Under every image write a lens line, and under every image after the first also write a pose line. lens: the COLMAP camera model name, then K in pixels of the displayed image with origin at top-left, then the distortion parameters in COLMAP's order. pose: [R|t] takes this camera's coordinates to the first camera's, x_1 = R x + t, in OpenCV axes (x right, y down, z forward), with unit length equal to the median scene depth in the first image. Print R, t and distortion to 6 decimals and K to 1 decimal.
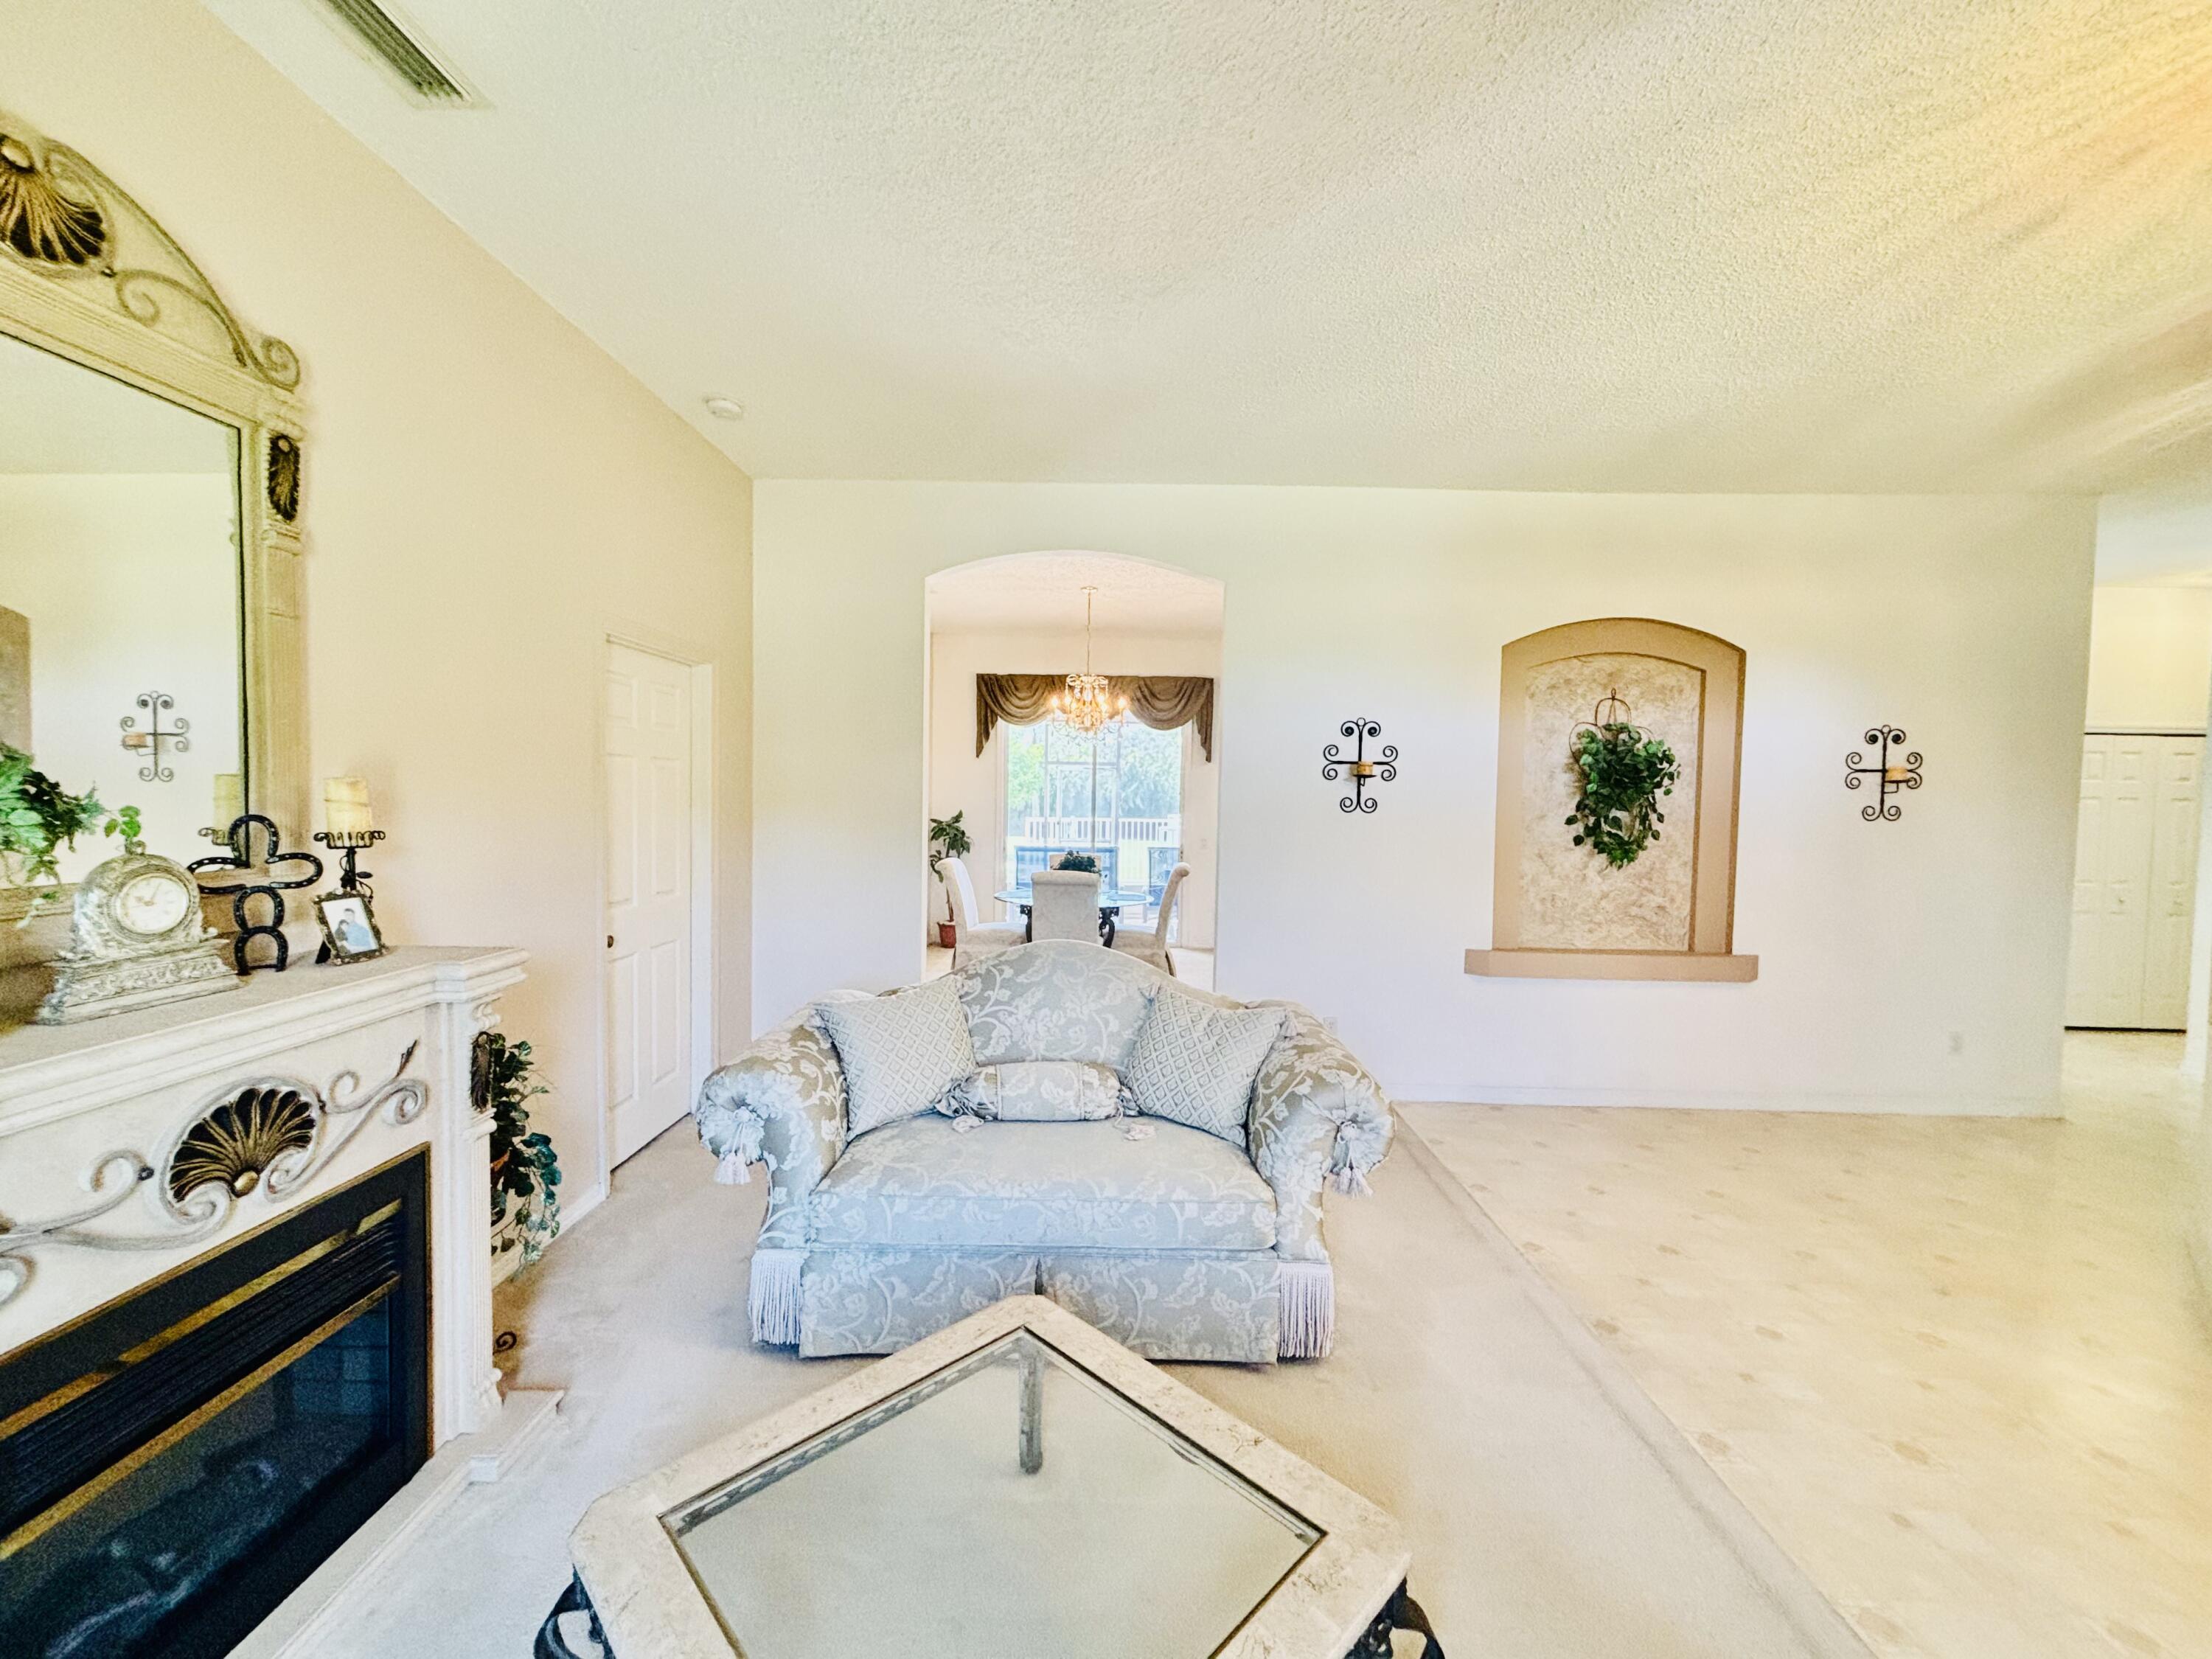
lens RADIAL K [[890.4, 0, 1094.9], [0, 890.4, 838.1], [0, 0, 1]] dist [-0.001126, 0.000530]
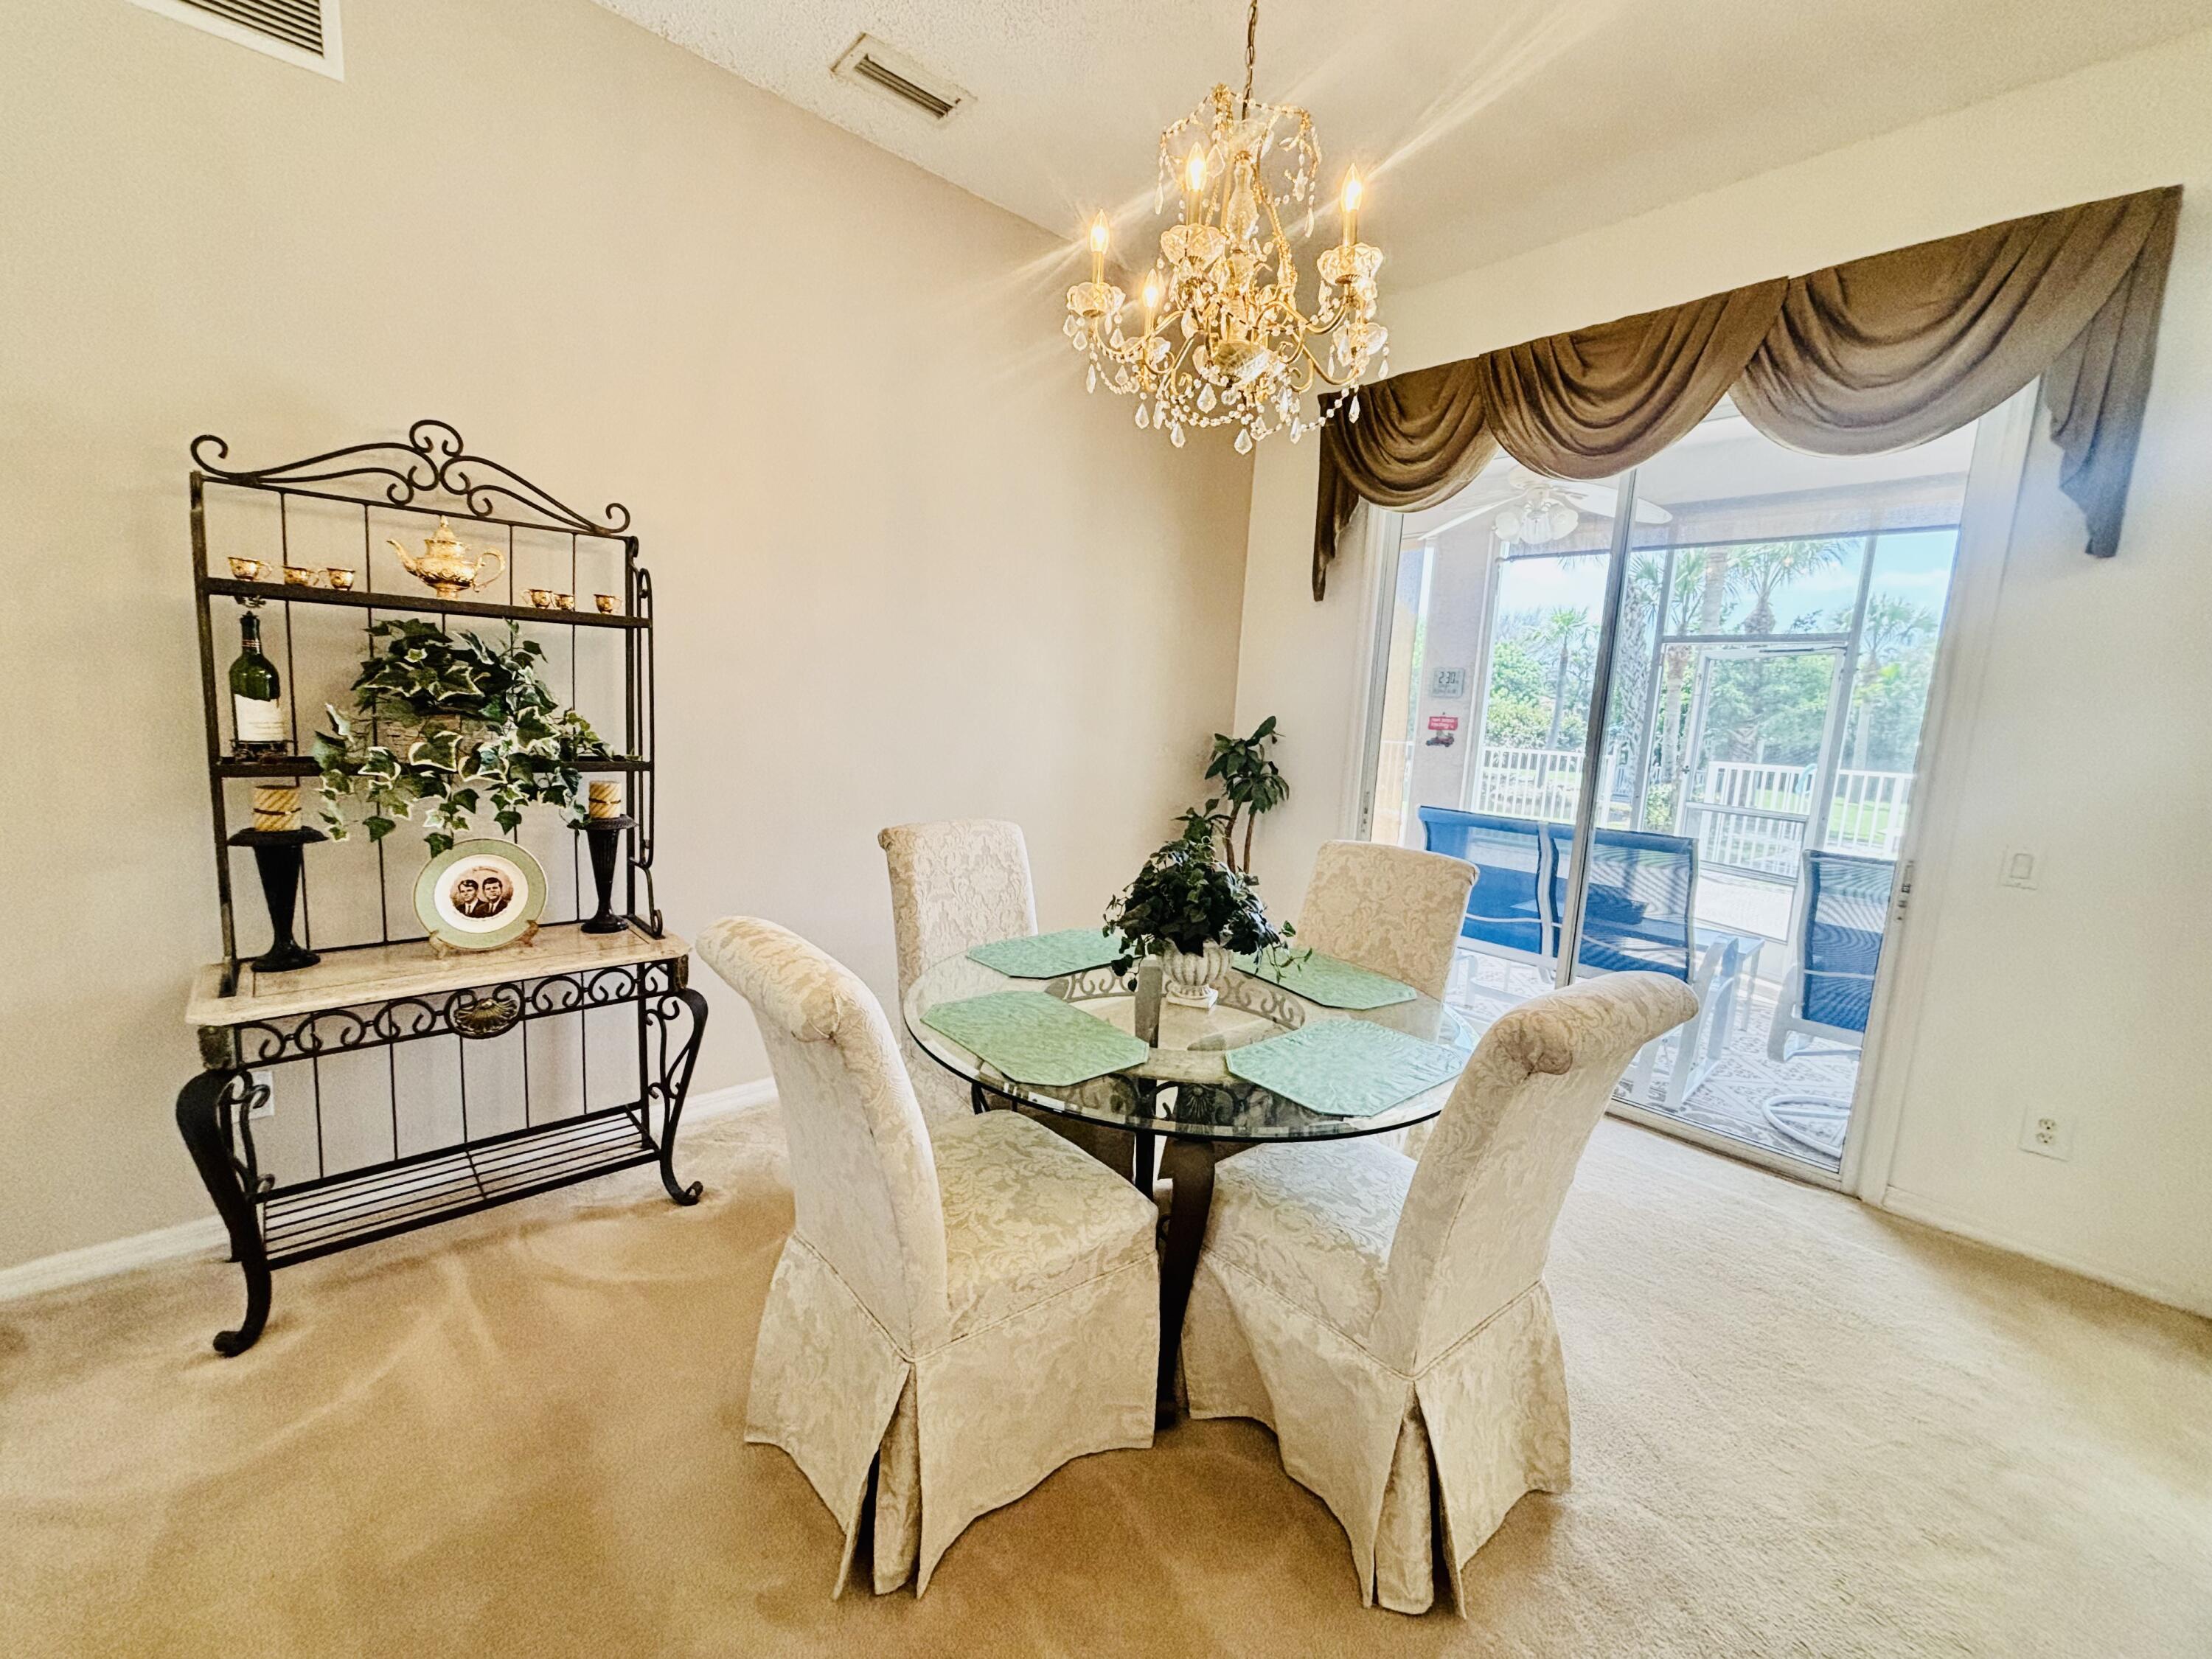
lens RADIAL K [[890.4, 0, 1106.1], [0, 890.4, 828.1], [0, 0, 1]] dist [-0.001126, 0.000530]
pose [[0.688584, 0.118989, -0.715327, 0.124033], [-0.071622, 0.992782, 0.096197, -0.012918], [0.721611, -0.015006, 0.692136, 0.620469]]
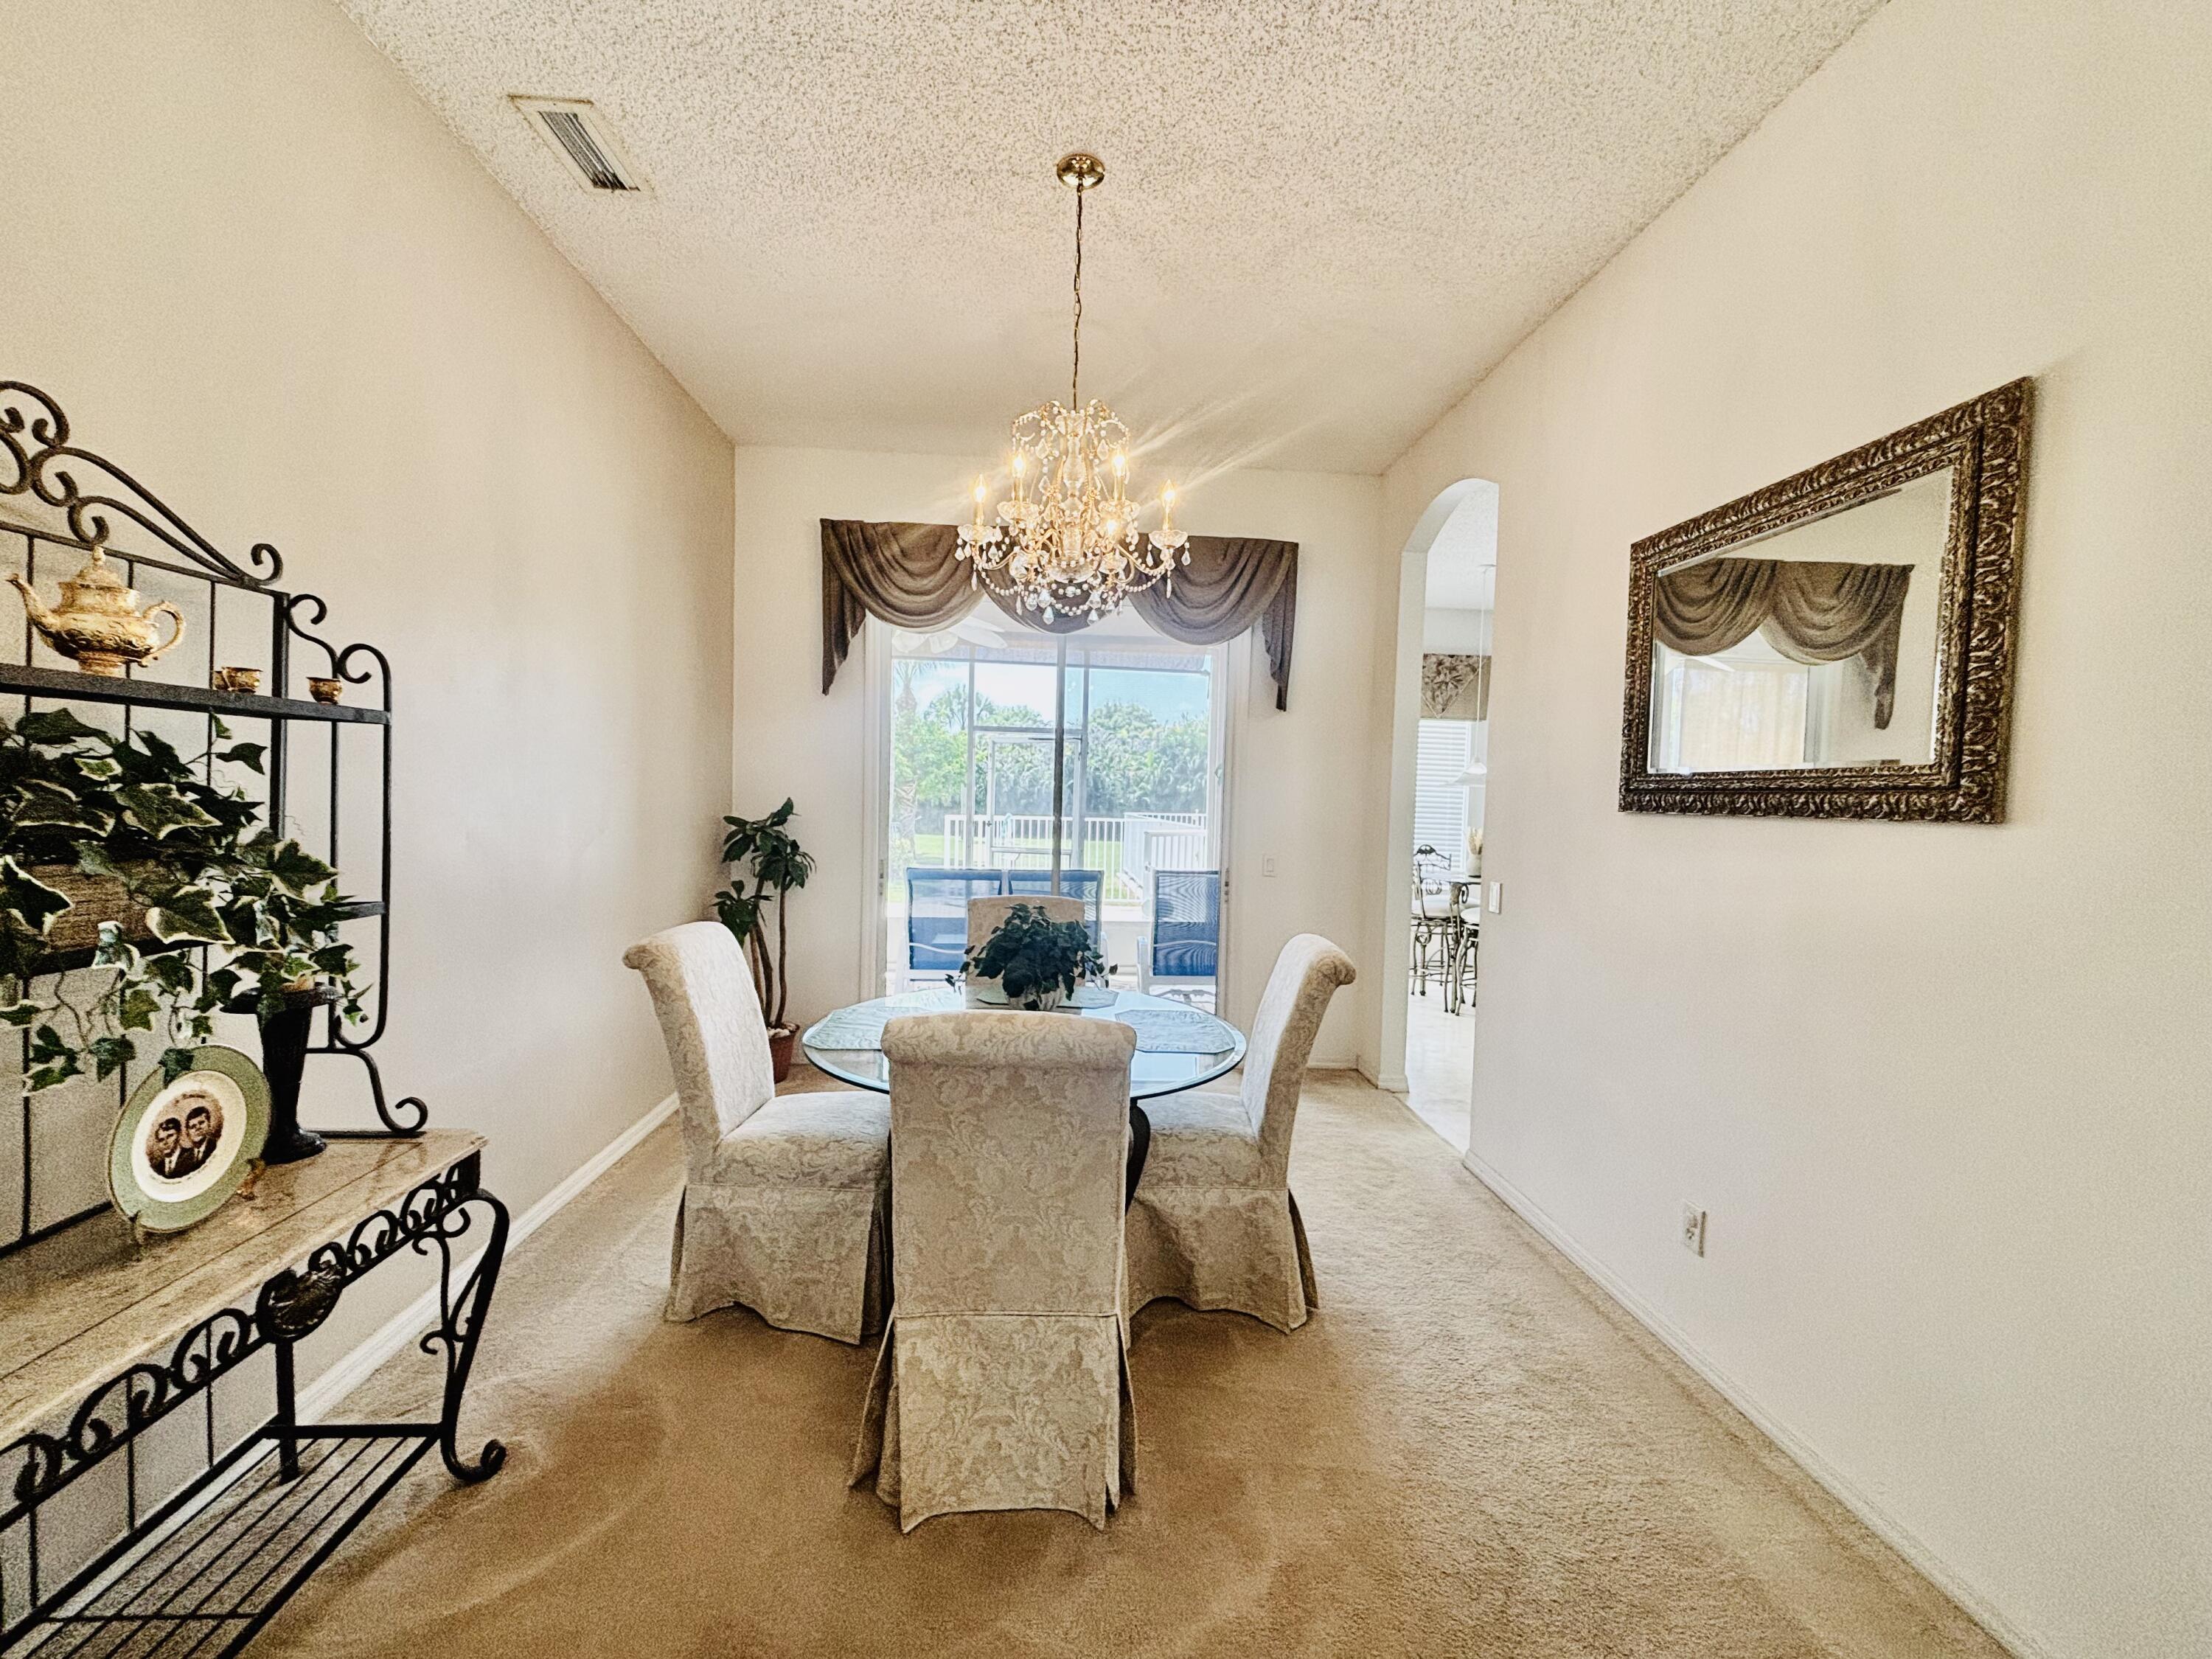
lens RADIAL K [[890.4, 0, 1094.8], [0, 890.4, 829.2], [0, 0, 1]] dist [-0.001126, 0.000530]
pose [[0.997013, 0.005439, 0.077039, -0.020245], [-0.004896, 0.999962, -0.007241, -0.012526], [-0.077076, 0.006842, 0.997002, 0.498510]]
